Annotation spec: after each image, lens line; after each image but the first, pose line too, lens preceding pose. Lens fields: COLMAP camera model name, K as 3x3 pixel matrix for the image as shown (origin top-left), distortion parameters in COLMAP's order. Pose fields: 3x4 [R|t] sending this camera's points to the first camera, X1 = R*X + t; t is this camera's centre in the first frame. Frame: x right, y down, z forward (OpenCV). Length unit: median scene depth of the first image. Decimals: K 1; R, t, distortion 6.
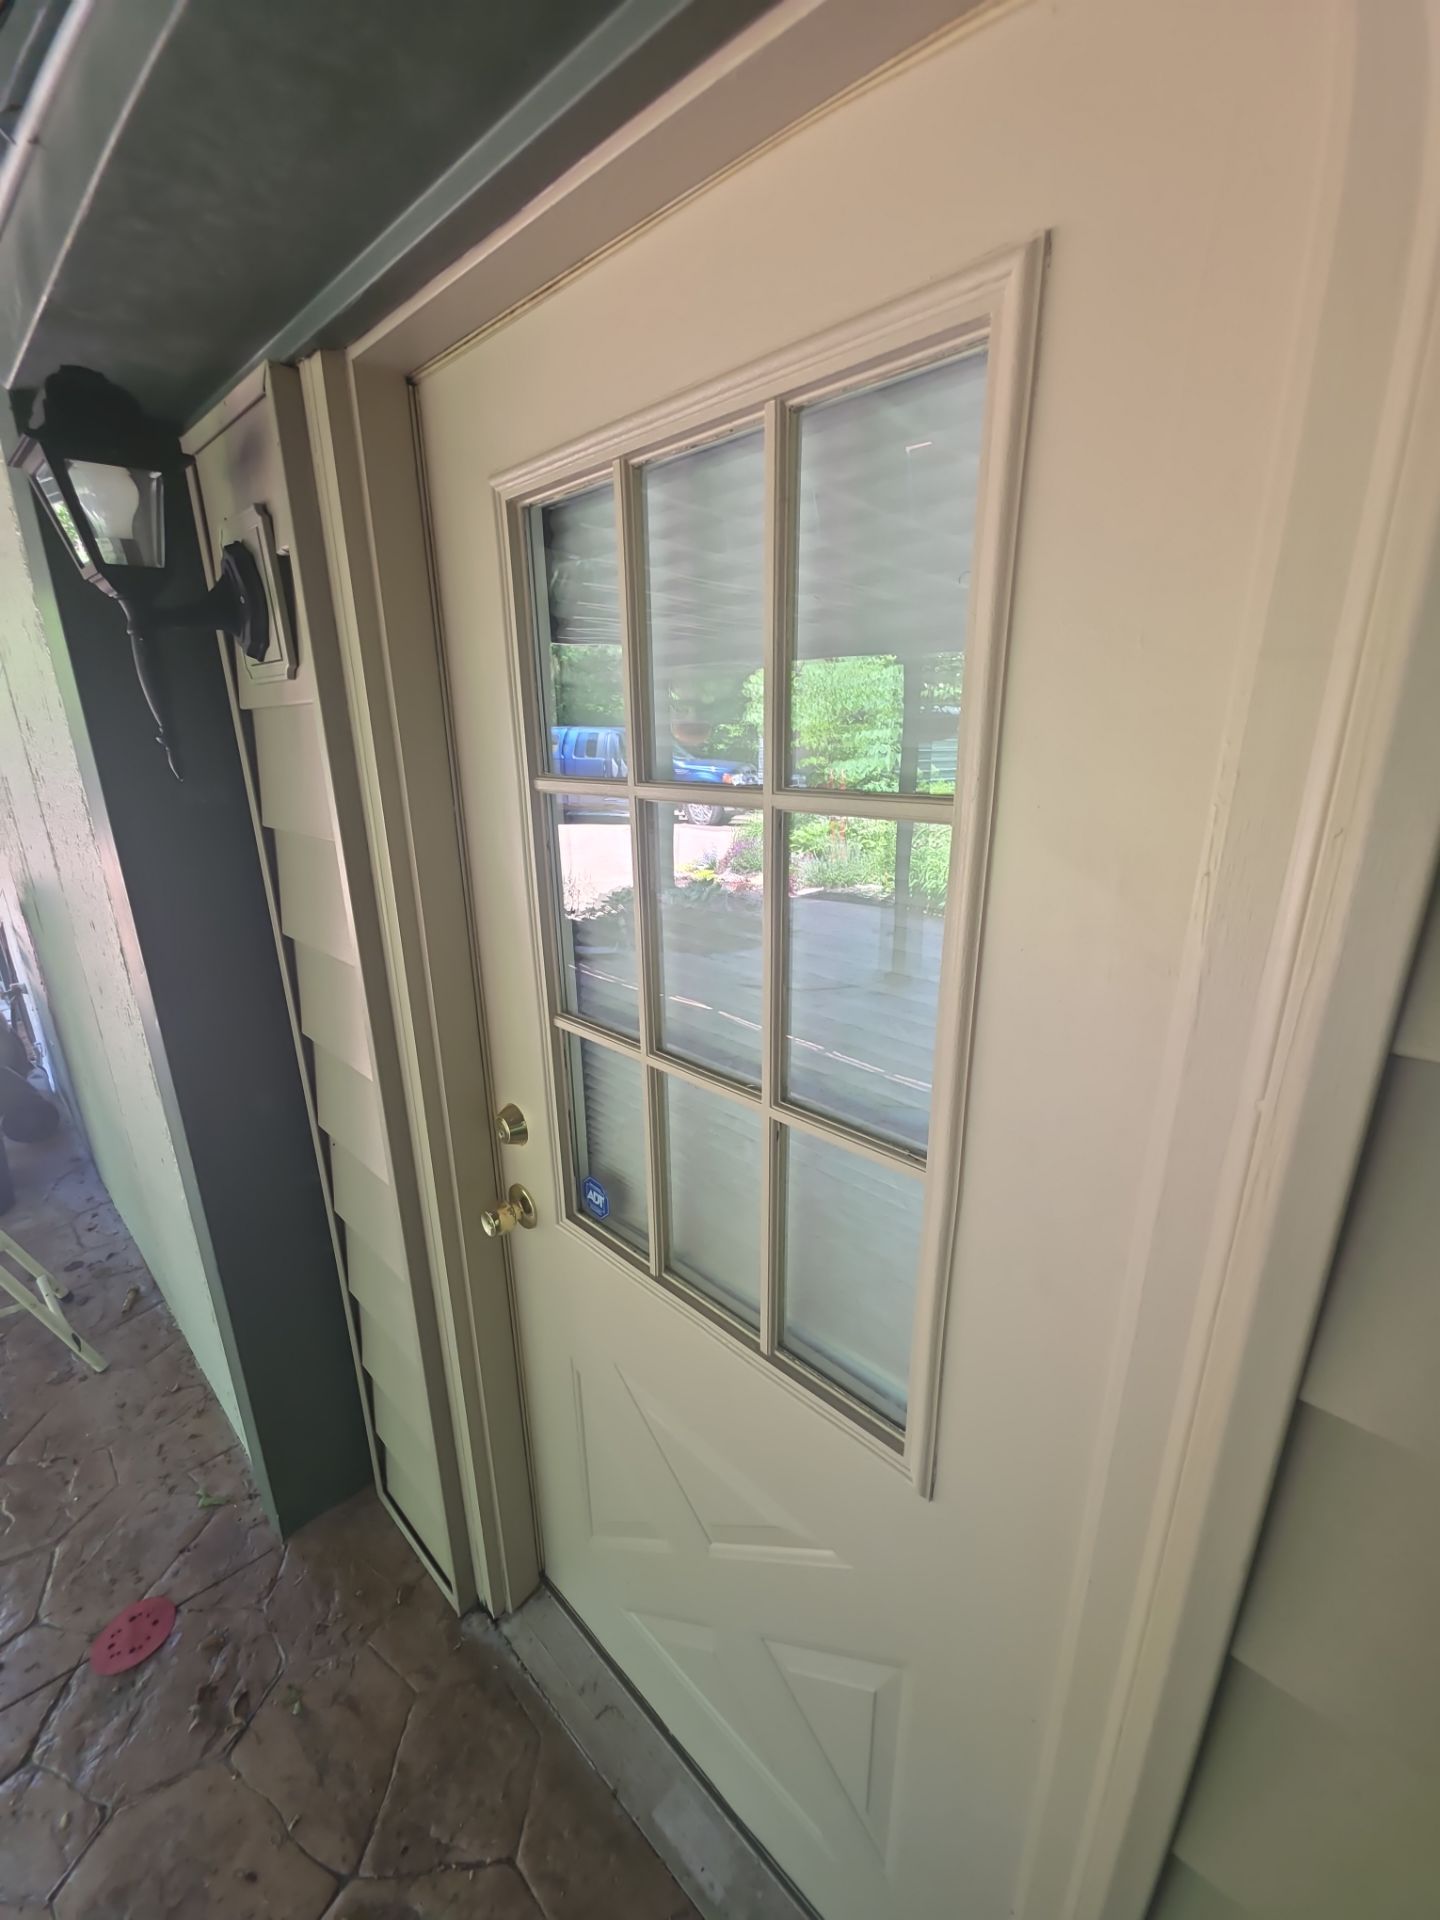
lens RADIAL K [[759.9, 0, 723.5], [0, 759.9, 964.7], [0, 0, 1]] dist [0.011958, -0.008019]
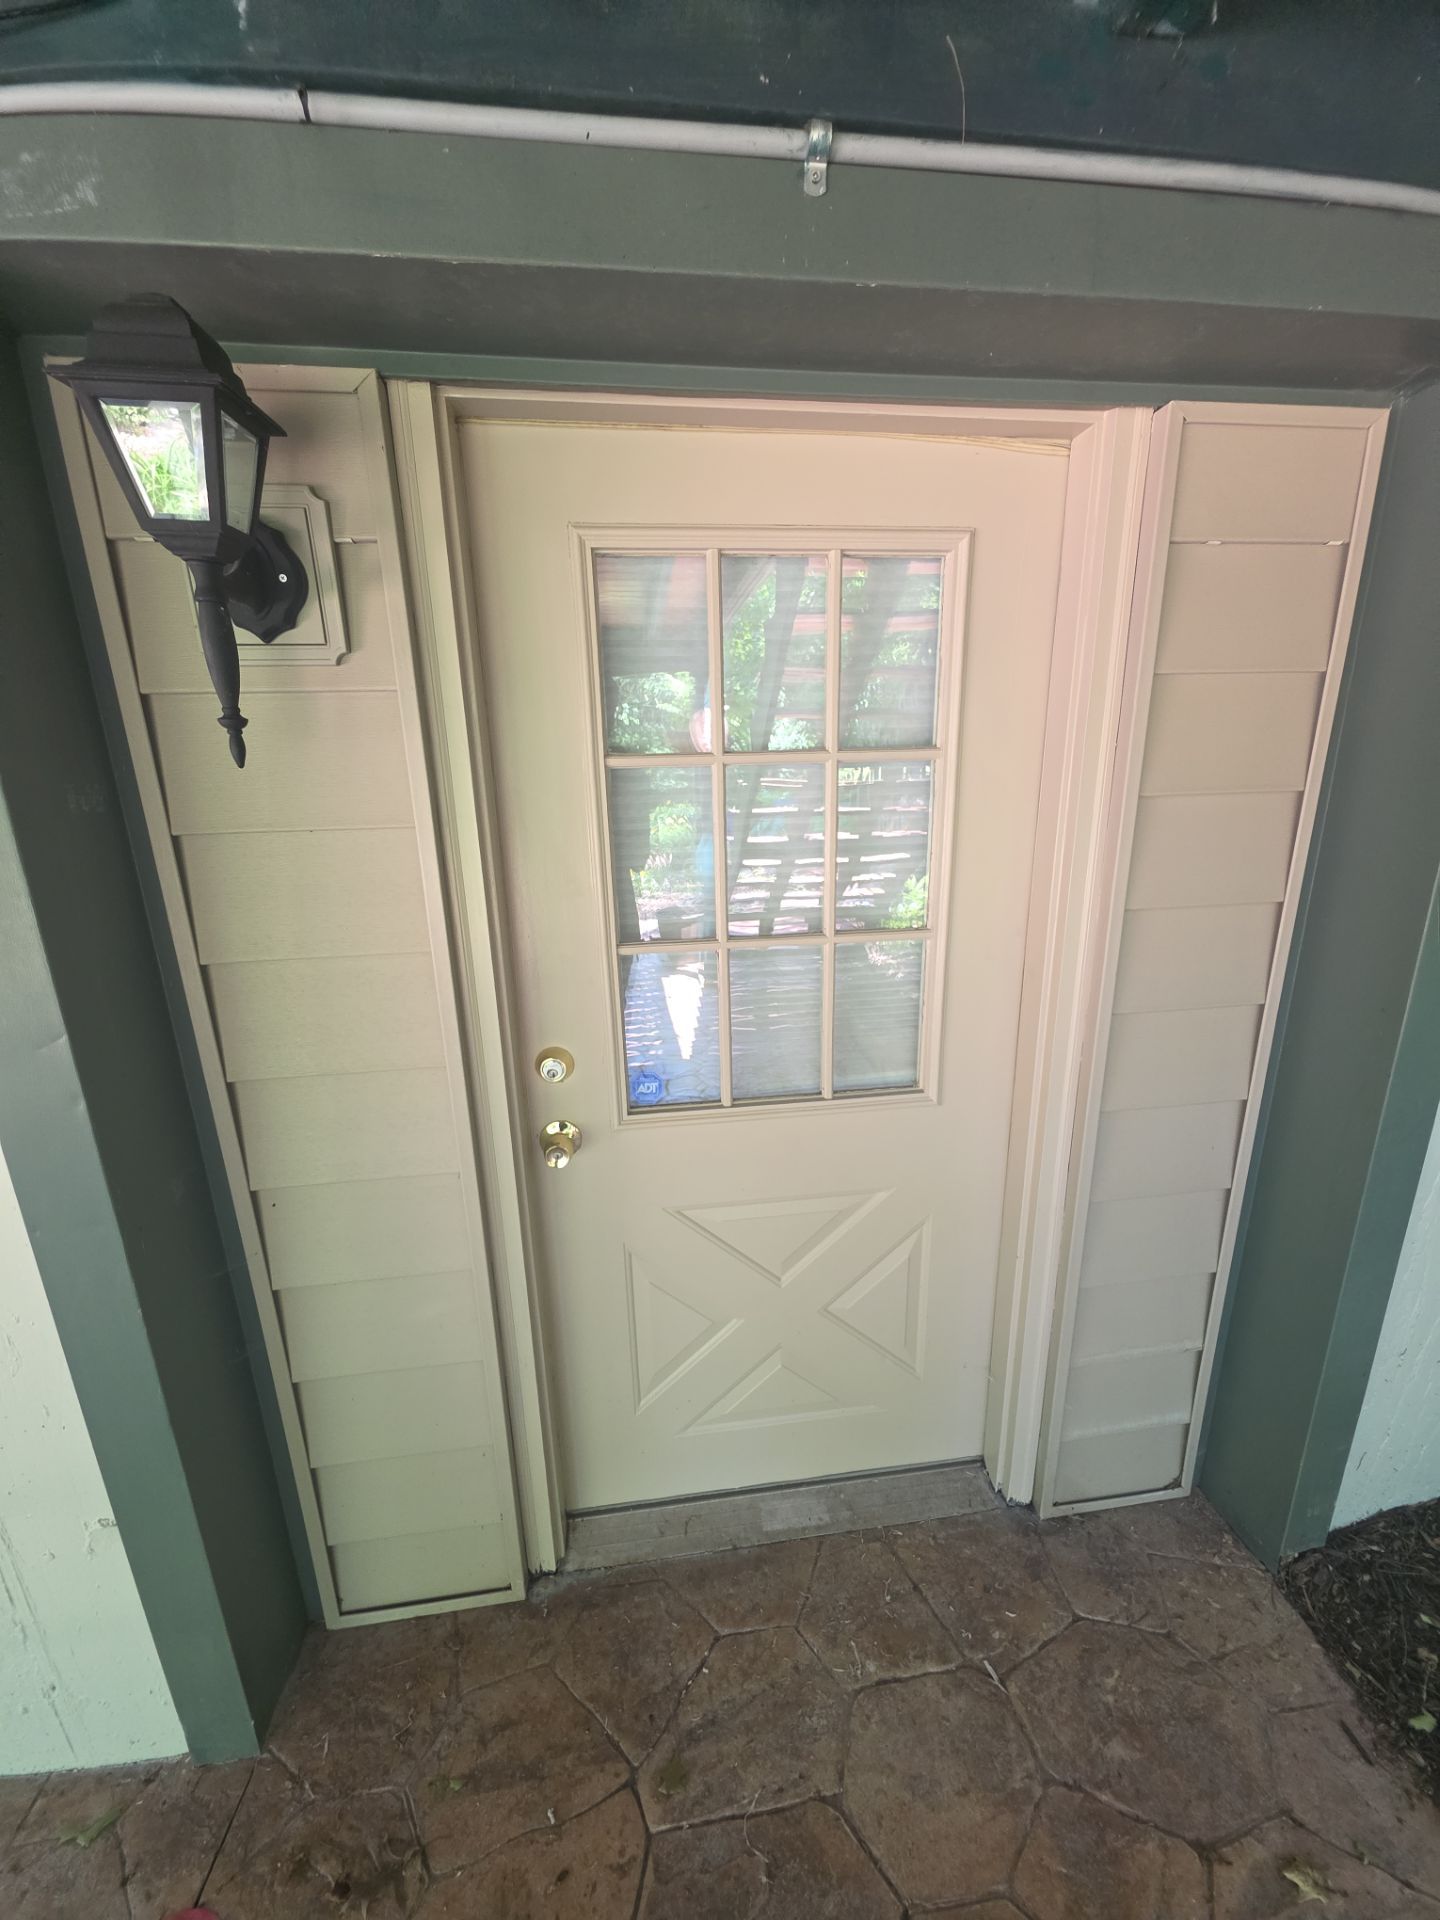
lens RADIAL K [[759.9, 0, 723.5], [0, 759.9, 964.7], [0, 0, 1]] dist [0.011958, -0.008019]
pose [[0.633030, -0.213164, 0.744201, -0.942200], [0.241762, 0.967695, 0.071533, 0.043890], [-0.735408, 0.134637, 0.664115, 0.030330]]
